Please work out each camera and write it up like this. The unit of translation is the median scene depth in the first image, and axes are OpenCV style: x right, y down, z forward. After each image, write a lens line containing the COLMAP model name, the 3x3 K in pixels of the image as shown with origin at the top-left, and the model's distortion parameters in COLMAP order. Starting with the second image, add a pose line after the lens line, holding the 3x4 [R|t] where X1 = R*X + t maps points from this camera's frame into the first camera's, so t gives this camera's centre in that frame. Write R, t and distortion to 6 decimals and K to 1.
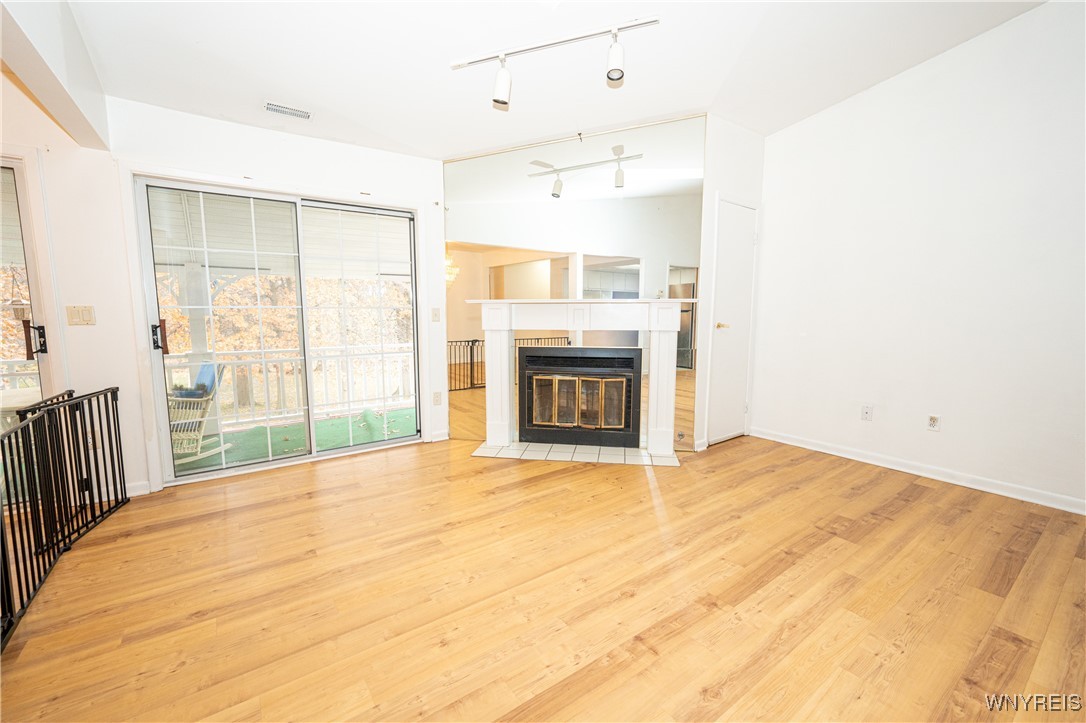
lens RADIAL K [[462.6, 0, 548.9], [0, 462.6, 357.5], [0, 0, 1]] dist [0.001524, 0.000002]
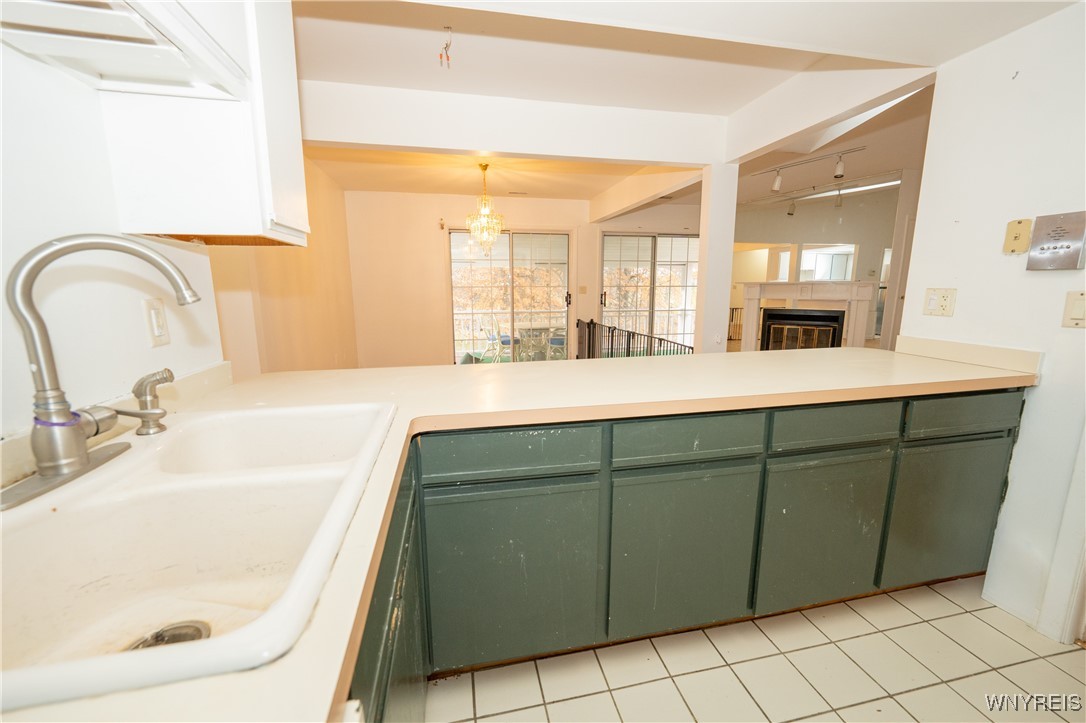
lens RADIAL K [[433.5, 0, 545.8], [0, 433.5, 359.8], [0, 0, 1]] dist [-0.002122, -0.000038]
pose [[0.910656, 0.070838, -0.407047, -0.137184], [-0.045106, 0.996349, 0.072482, 0.089954], [0.410696, -0.047646, 0.910527, -0.881222]]
